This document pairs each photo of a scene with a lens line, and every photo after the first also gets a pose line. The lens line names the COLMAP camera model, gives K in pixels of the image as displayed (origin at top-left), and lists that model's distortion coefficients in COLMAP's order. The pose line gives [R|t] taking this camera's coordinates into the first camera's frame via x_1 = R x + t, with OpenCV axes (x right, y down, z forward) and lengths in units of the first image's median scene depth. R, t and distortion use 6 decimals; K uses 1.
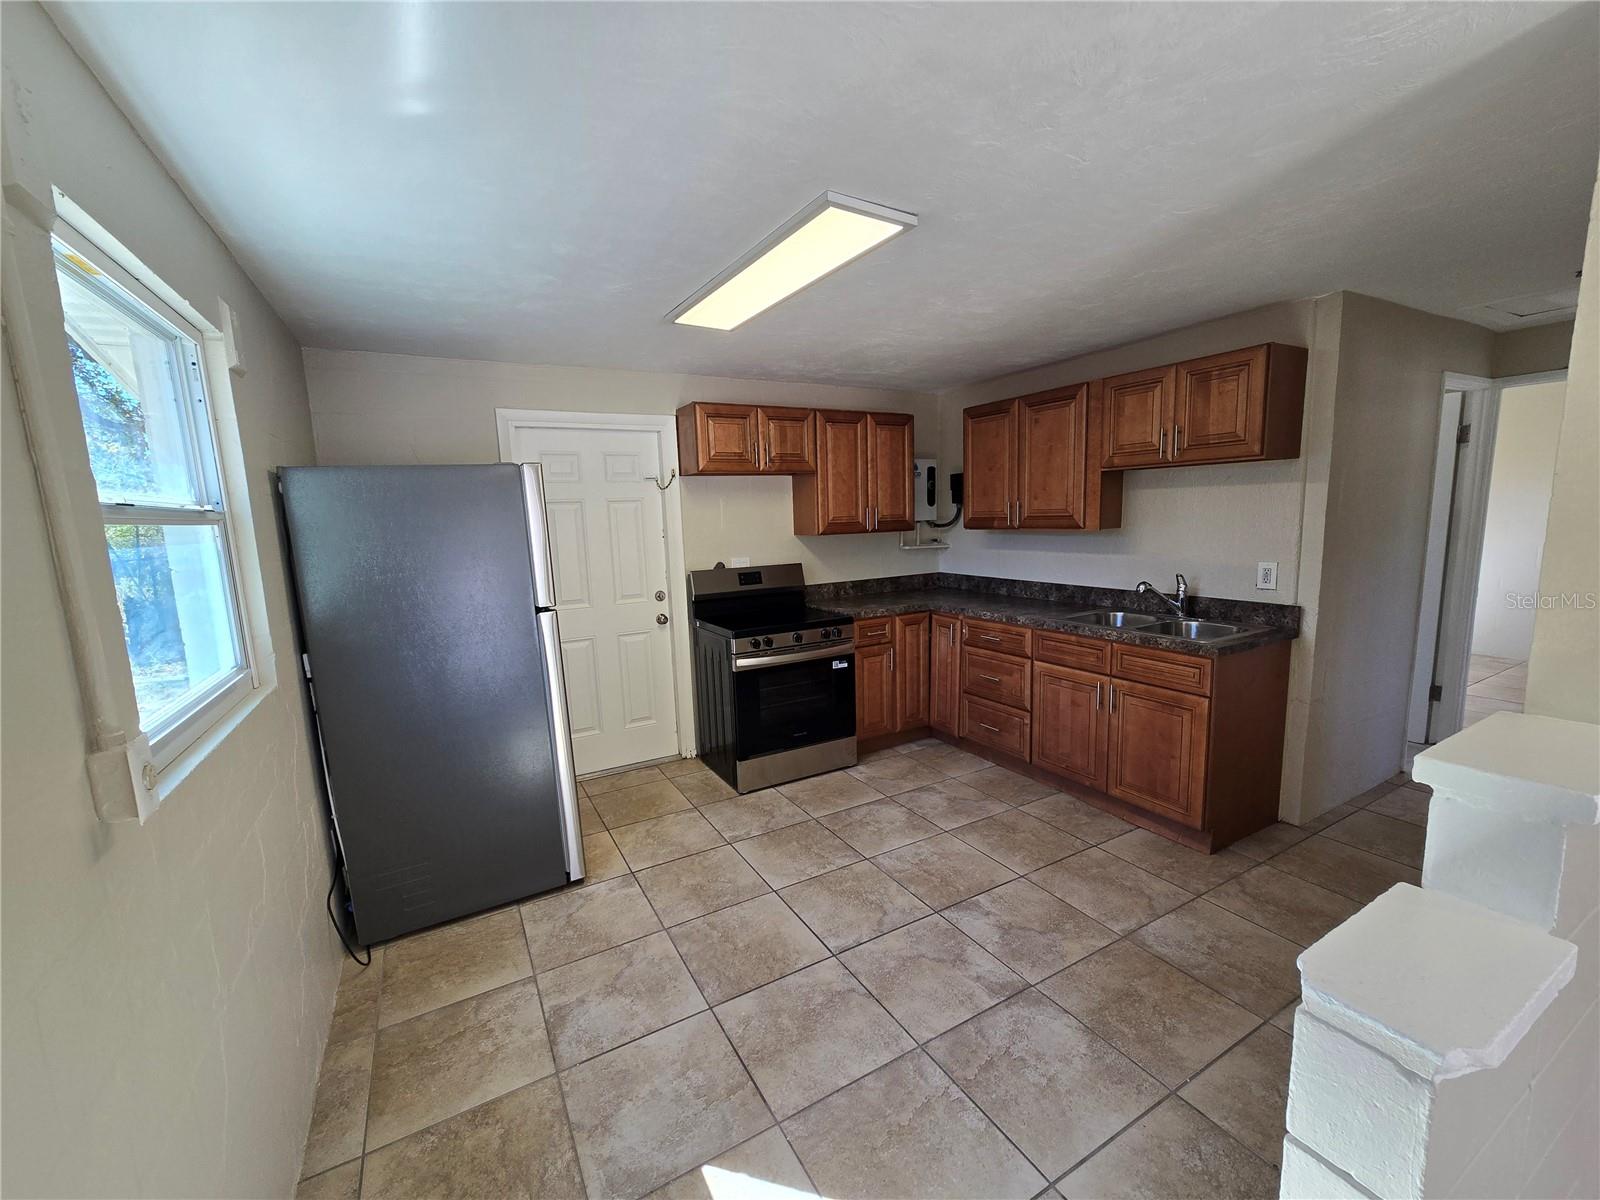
lens RADIAL K [[656.2, 0, 798.1], [0, 656.2, 609.8], [0, 0, 1]] dist [-0.011757, 0.005596]
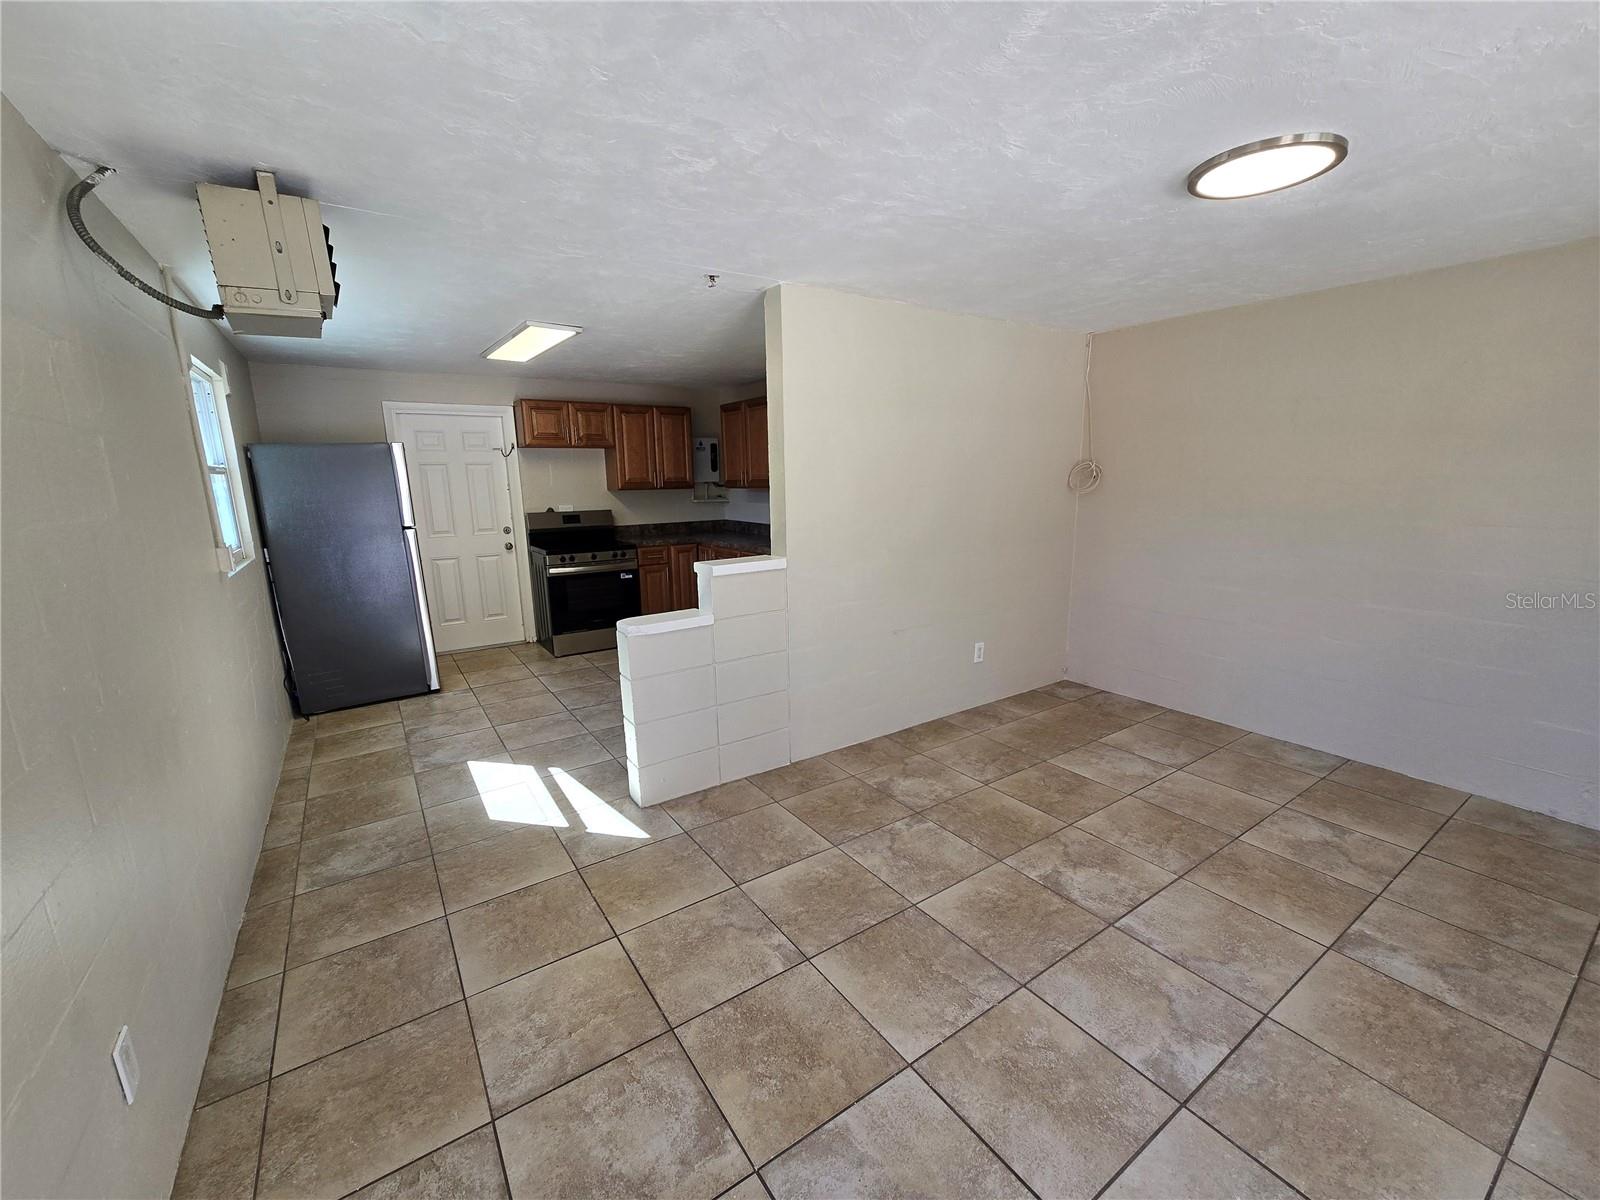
lens RADIAL K [[656.2, 0, 798.1], [0, 656.2, 609.8], [0, 0, 1]] dist [-0.011757, 0.005596]
pose [[0.996231, 0.000773, 0.086740, 0.323387], [-0.005415, 0.998564, 0.053295, 0.078143], [-0.086574, -0.053564, 0.994804, -0.541917]]
